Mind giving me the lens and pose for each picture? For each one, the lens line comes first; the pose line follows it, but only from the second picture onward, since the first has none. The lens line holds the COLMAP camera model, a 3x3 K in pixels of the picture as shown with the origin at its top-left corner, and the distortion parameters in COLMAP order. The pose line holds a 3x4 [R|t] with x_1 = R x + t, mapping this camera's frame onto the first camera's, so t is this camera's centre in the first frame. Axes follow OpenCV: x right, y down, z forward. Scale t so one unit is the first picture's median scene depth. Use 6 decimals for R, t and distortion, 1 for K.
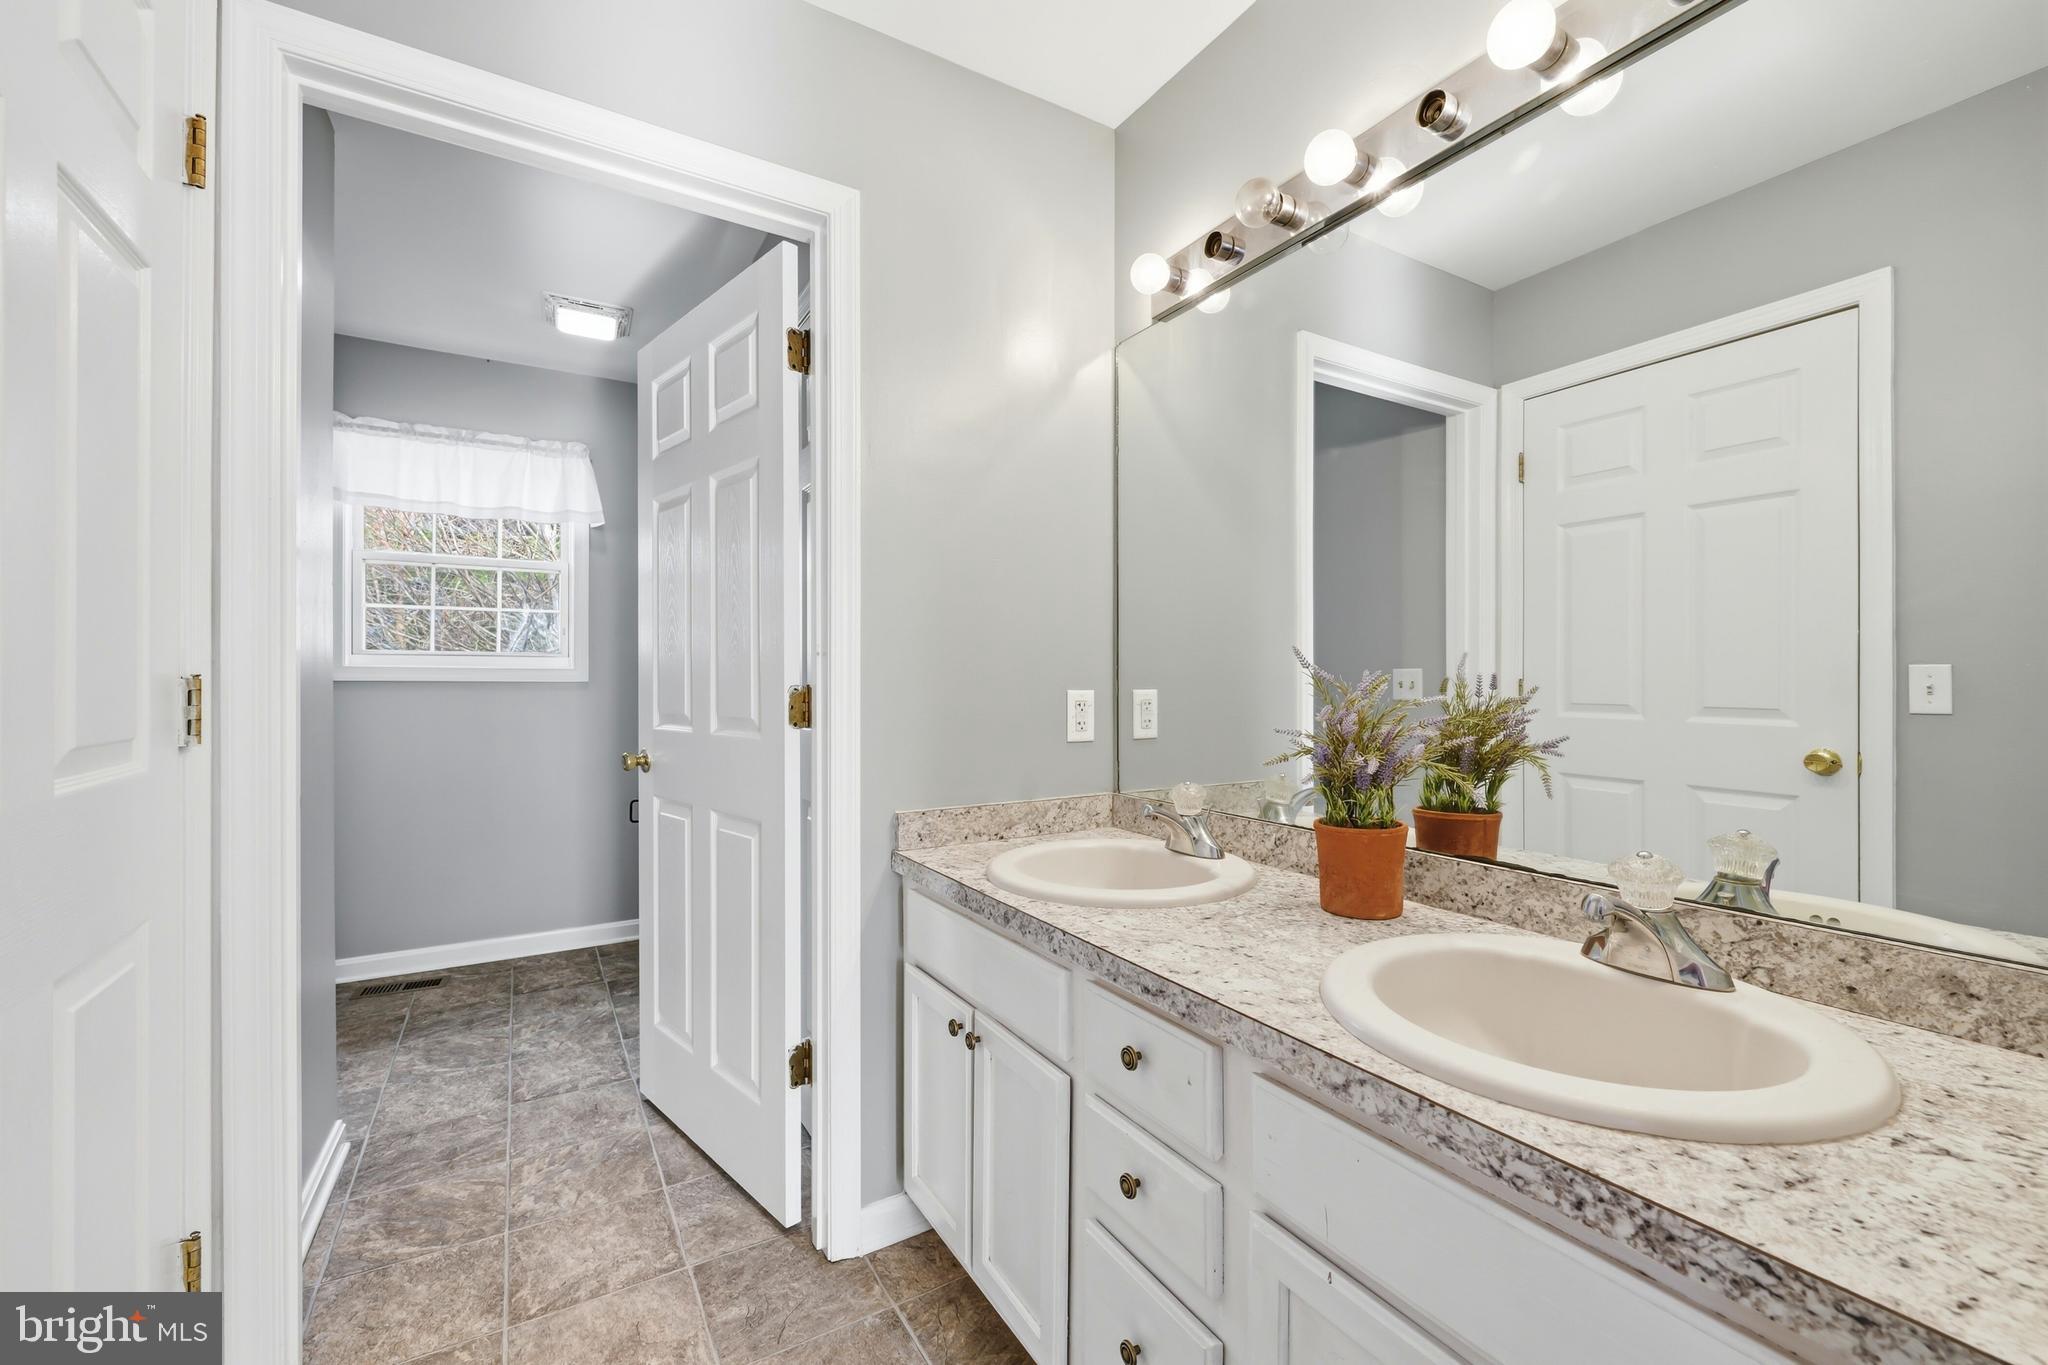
lens RADIAL K [[815.0, 0, 1016.8], [0, 815.0, 673.2], [0, 0, 1]] dist [0.000077, -0.000007]
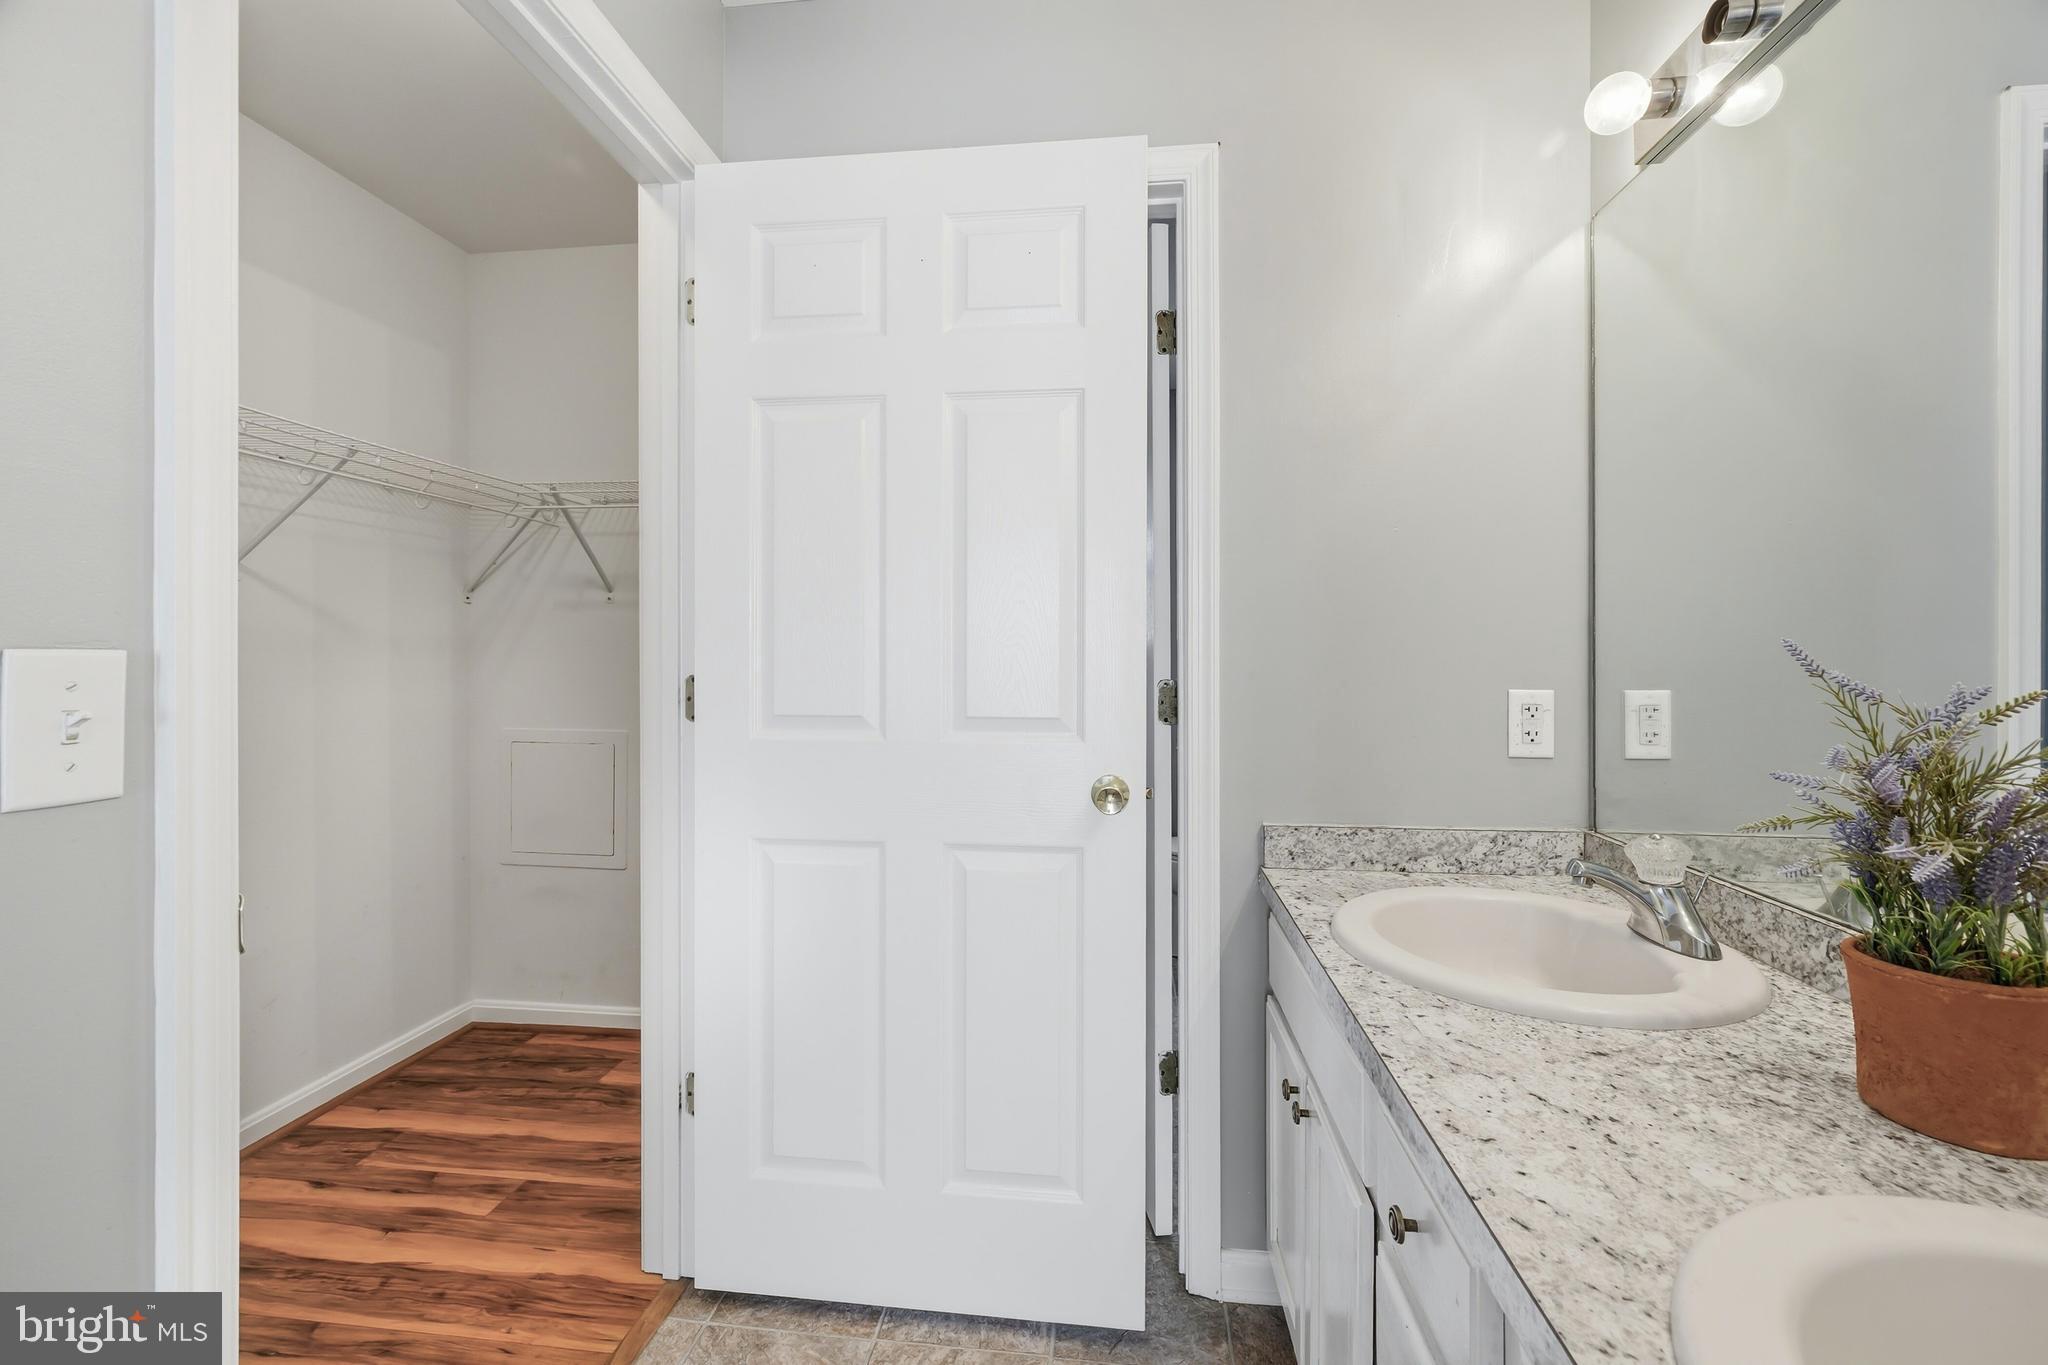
lens RADIAL K [[807.9, 0, 1029.3], [0, 807.9, 654.7], [0, 0, 1]] dist [-0.001801, -0.000047]
pose [[0.800538, -0.002248, -0.599277, 0.187151], [0.005172, 0.999982, 0.003158, -0.019617], [0.599259, -0.005627, 0.800535, 0.148115]]
